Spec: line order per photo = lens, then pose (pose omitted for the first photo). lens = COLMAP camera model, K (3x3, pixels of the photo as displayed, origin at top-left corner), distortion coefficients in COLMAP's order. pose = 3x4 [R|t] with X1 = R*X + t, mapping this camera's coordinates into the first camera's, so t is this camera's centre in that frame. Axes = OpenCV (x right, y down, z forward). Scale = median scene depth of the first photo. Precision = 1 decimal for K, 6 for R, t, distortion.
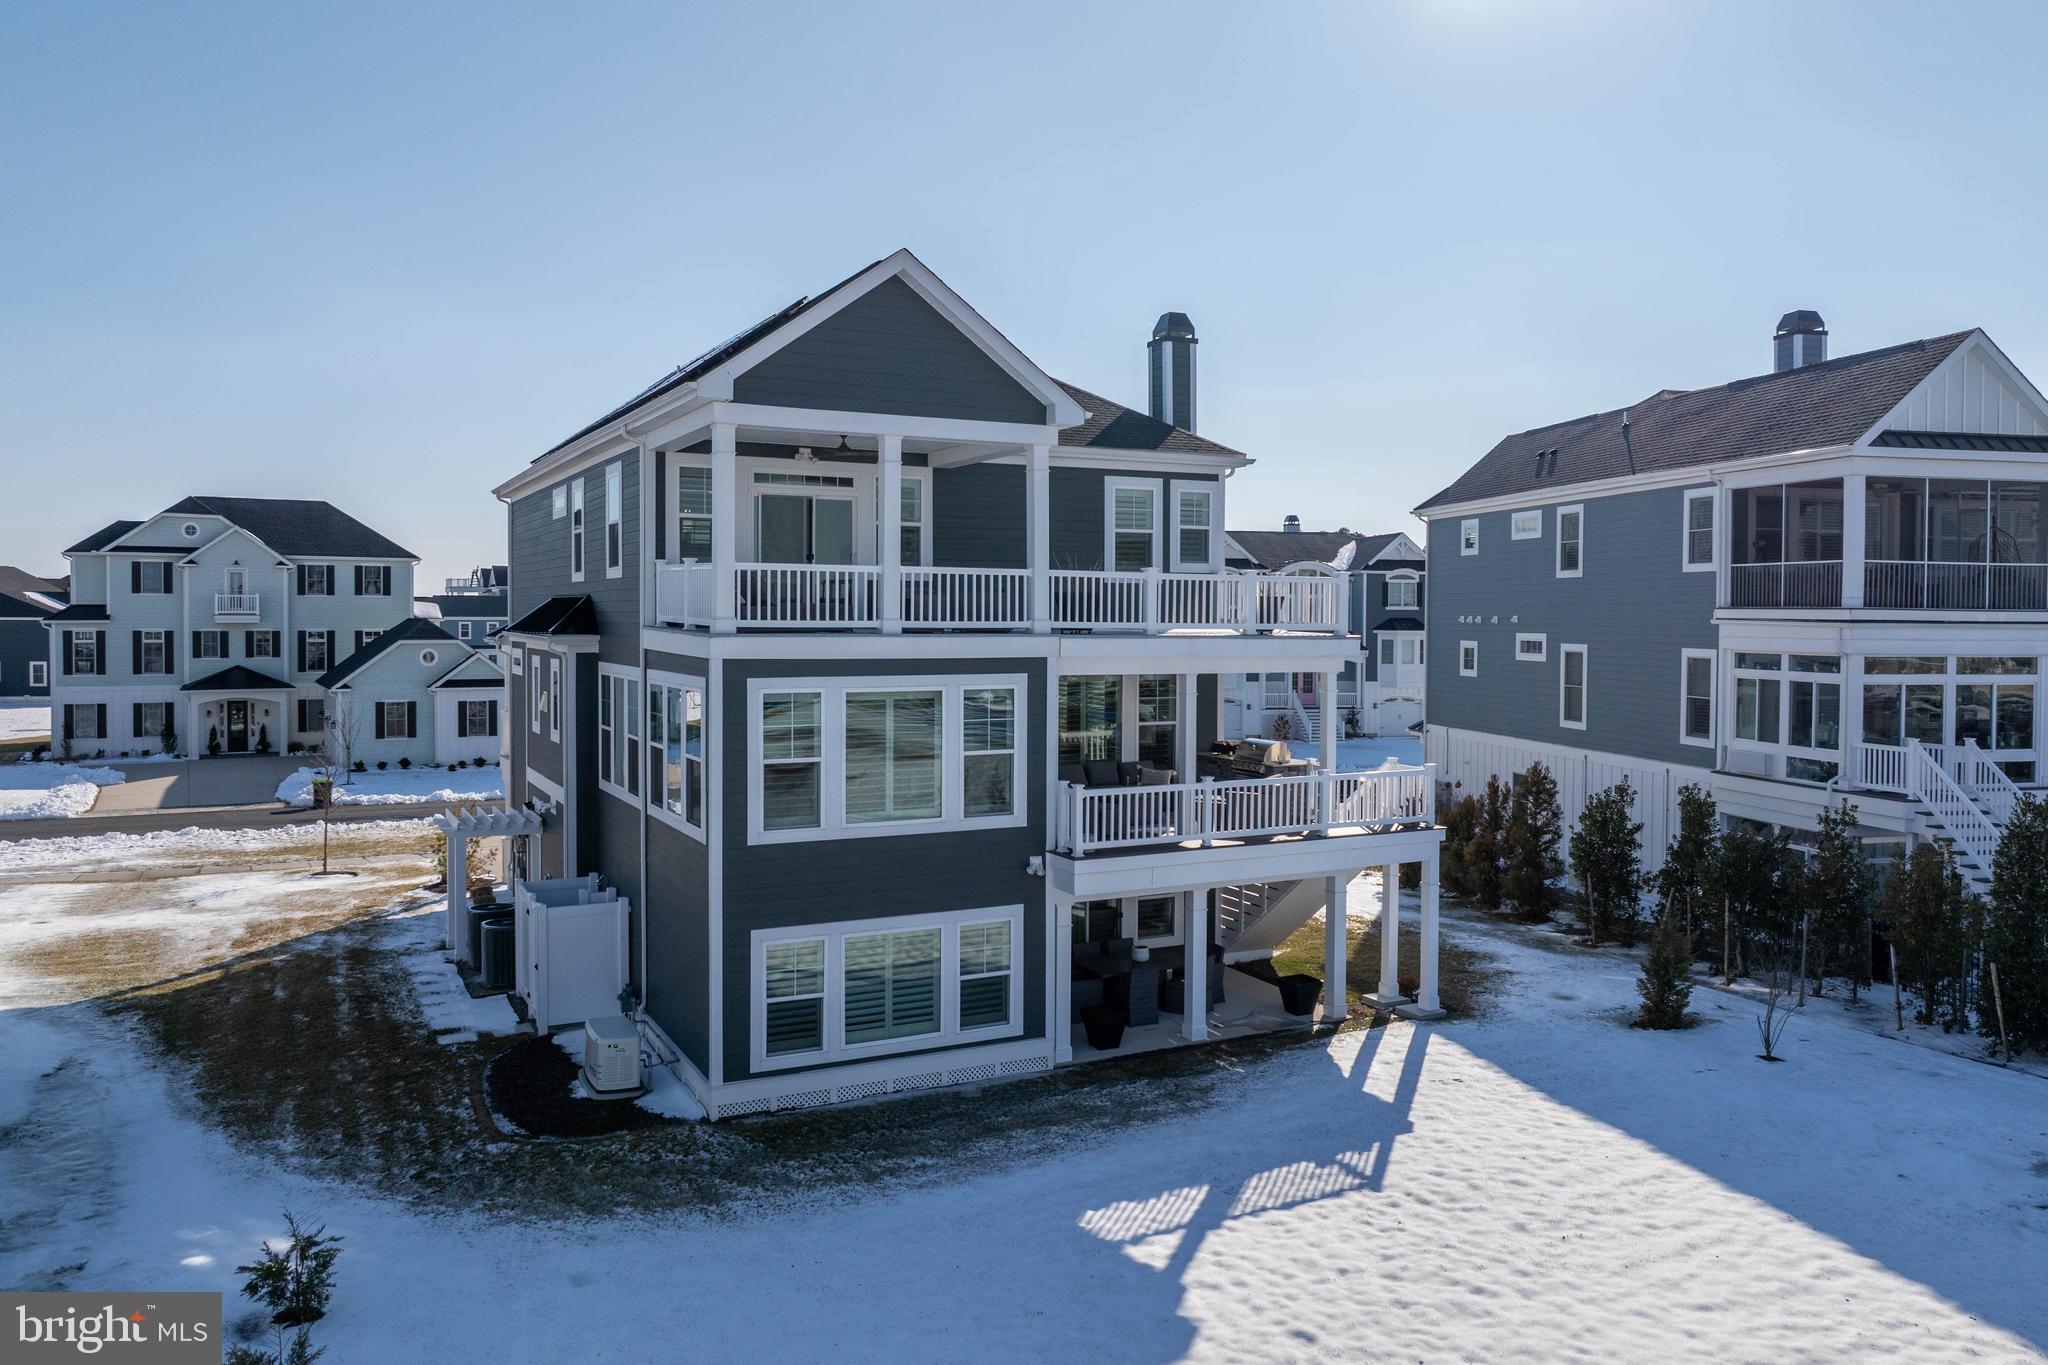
lens RADIAL K [[1494.5, 0, 1019.4], [0, 1494.5, 580.0], [0, 0, 1]] dist [-0.047059, 0.006611]
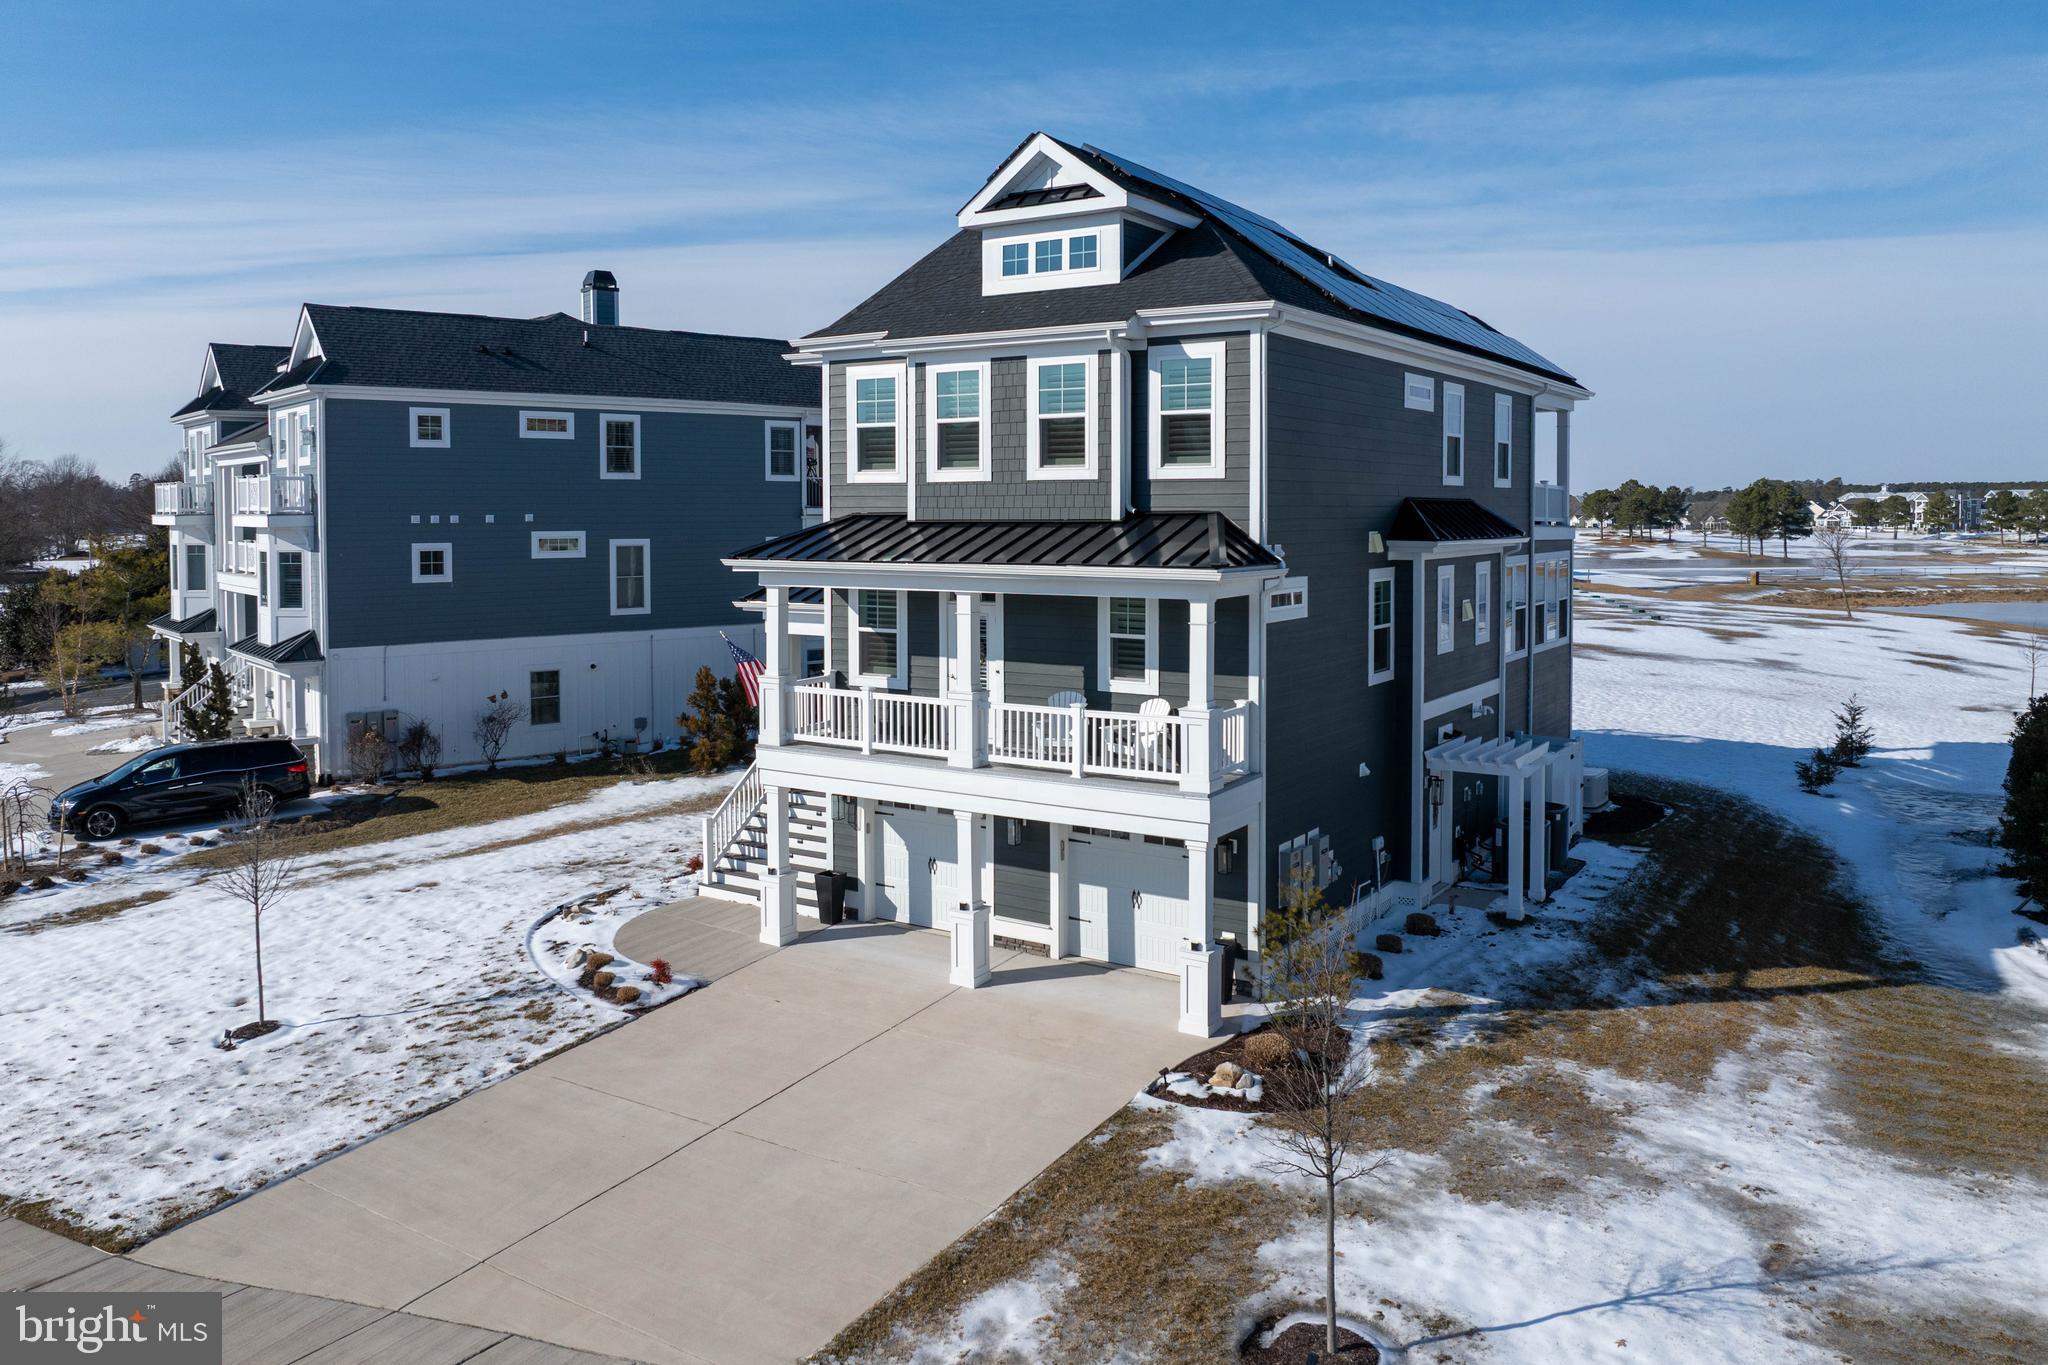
lens RADIAL K [[1494.5, 0, 1019.4], [0, 1494.5, 580.0], [0, 0, 1]] dist [-0.047059, 0.006611]
pose [[-0.488683, -0.046232, 0.871236, -0.844975], [-0.021089, 0.998929, 0.041179, 0.023958], [-0.872207, 0.001750, -0.489134, 1.450960]]
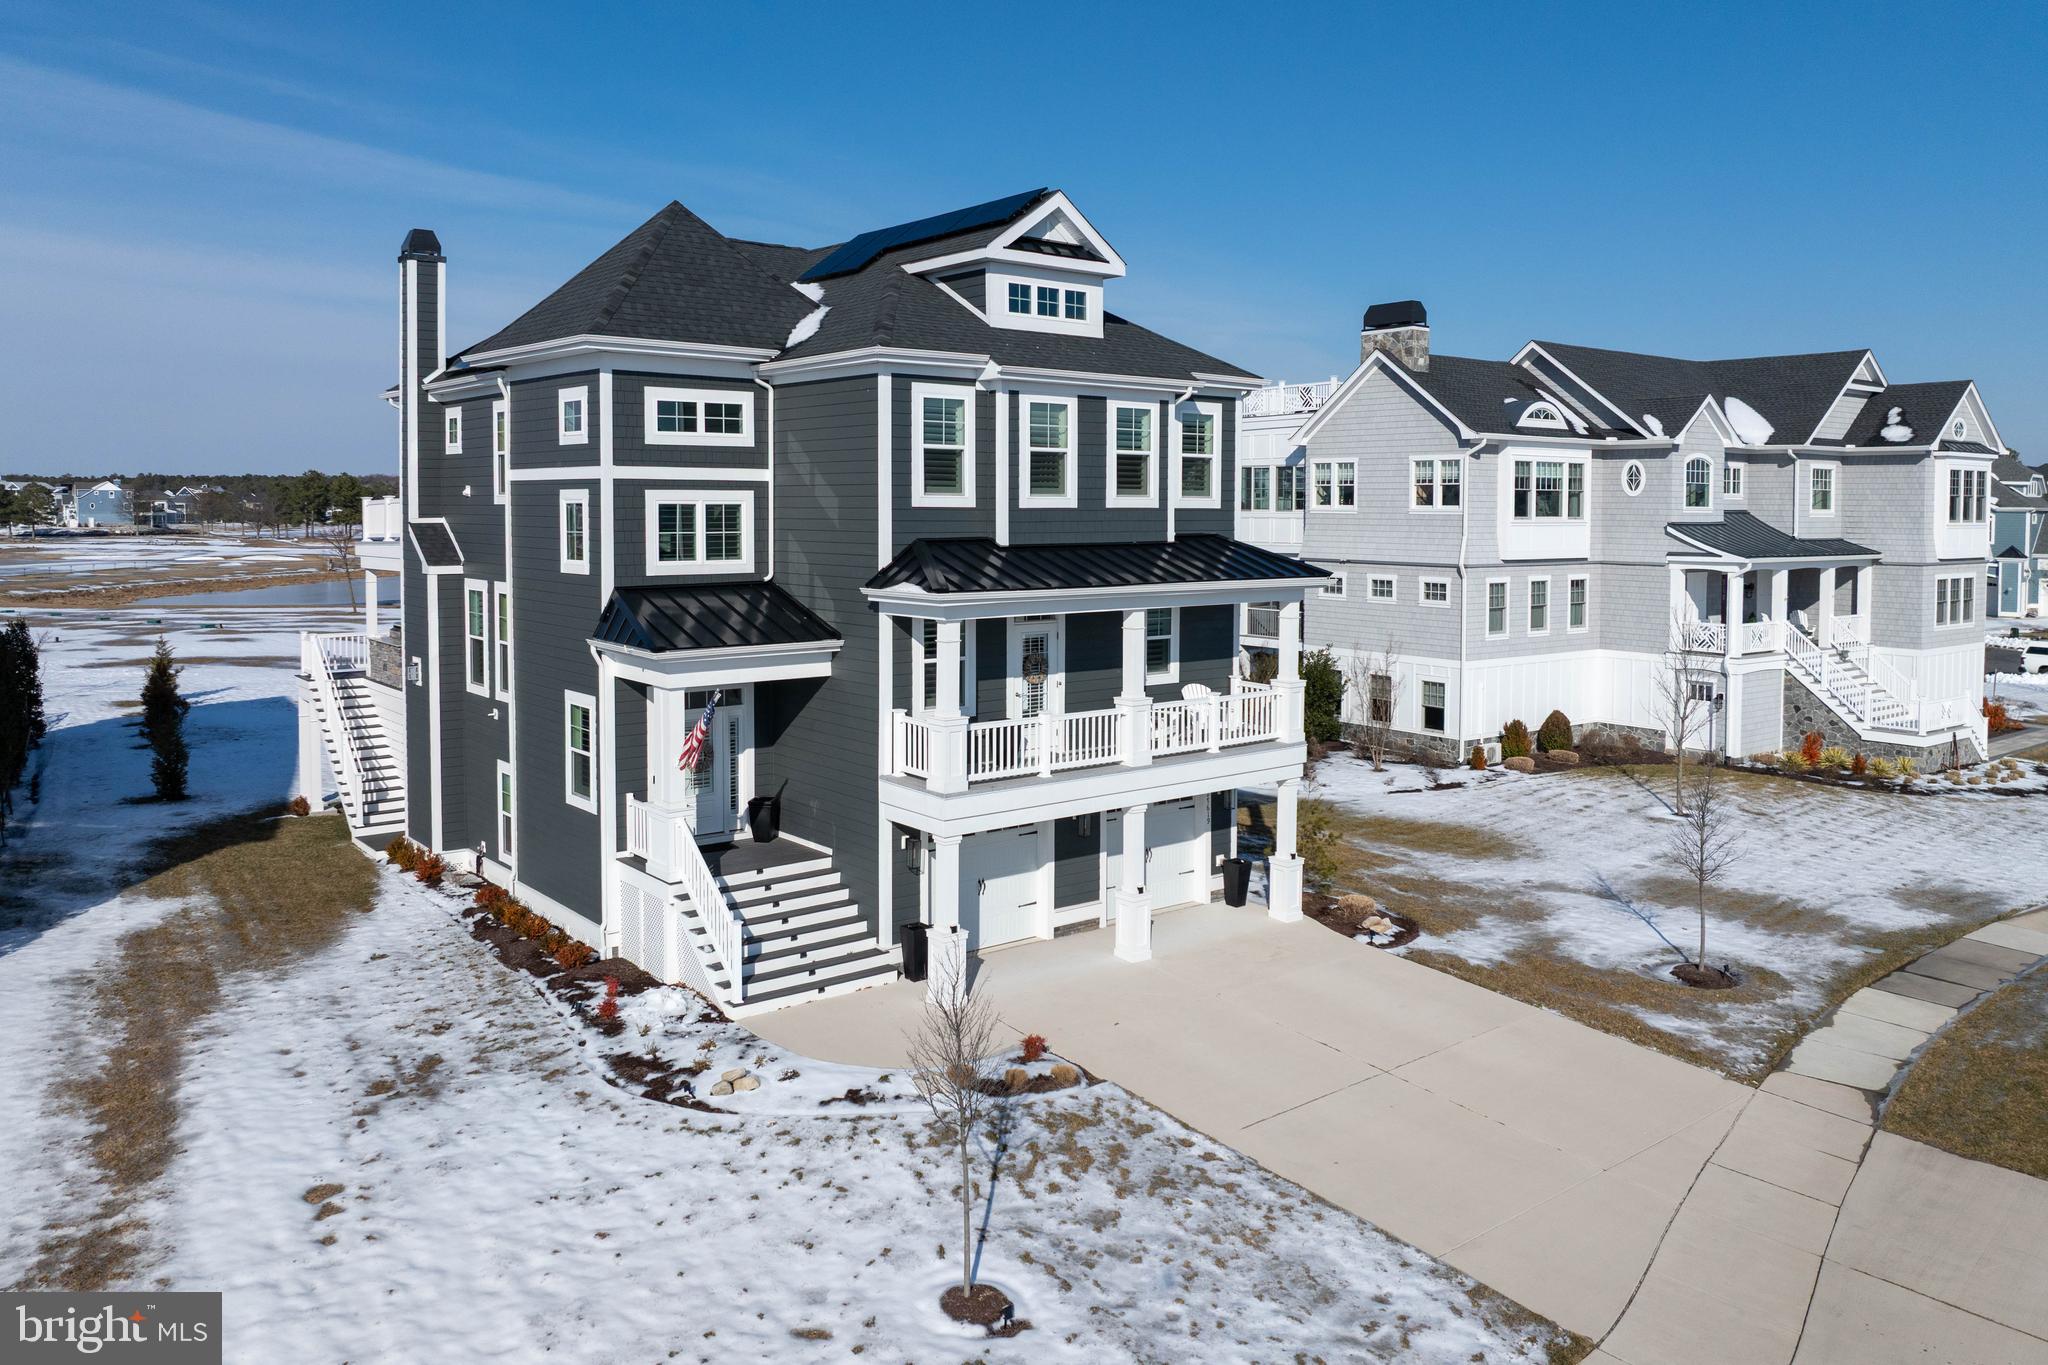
lens RADIAL K [[1540.1, 0, 1015.8], [0, 1540.1, 580.4], [0, 0, 1]] dist [-0.038230, -0.001842]
pose [[-0.978332, 0.000750, -0.207043, -0.069169], [-0.005020, 0.999614, 0.027342, 0.022647], [0.206983, 0.027789, -0.977950, 1.864584]]
